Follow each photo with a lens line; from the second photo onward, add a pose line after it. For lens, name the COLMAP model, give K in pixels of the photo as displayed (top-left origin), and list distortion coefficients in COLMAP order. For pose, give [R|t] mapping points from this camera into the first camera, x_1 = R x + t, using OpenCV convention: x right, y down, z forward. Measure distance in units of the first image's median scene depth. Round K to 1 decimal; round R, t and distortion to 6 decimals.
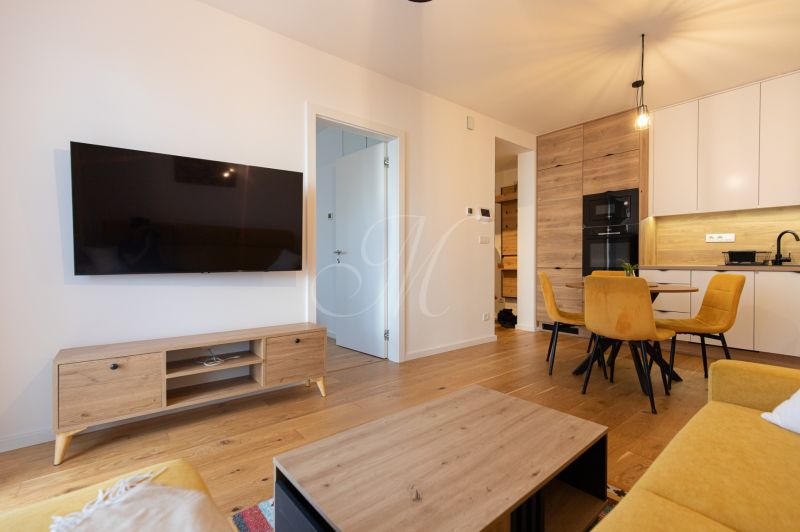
lens RADIAL K [[361.4, 0, 396.1], [0, 361.4, 266.1], [0, 0, 1]] dist [0.004480, -0.001361]
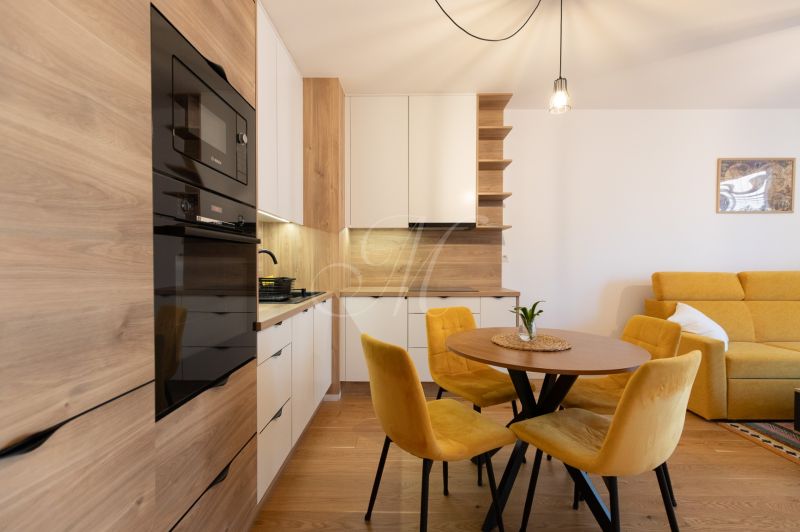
lens RADIAL K [[361.4, 0, 399.6], [0, 361.4, 268.9], [0, 0, 1]] dist [0.004480, -0.001361]
pose [[-0.777962, -0.012936, 0.628178, 0.320598], [0.004161, 0.999660, 0.025738, -0.063353], [-0.628298, 0.022637, -0.777644, 1.175935]]
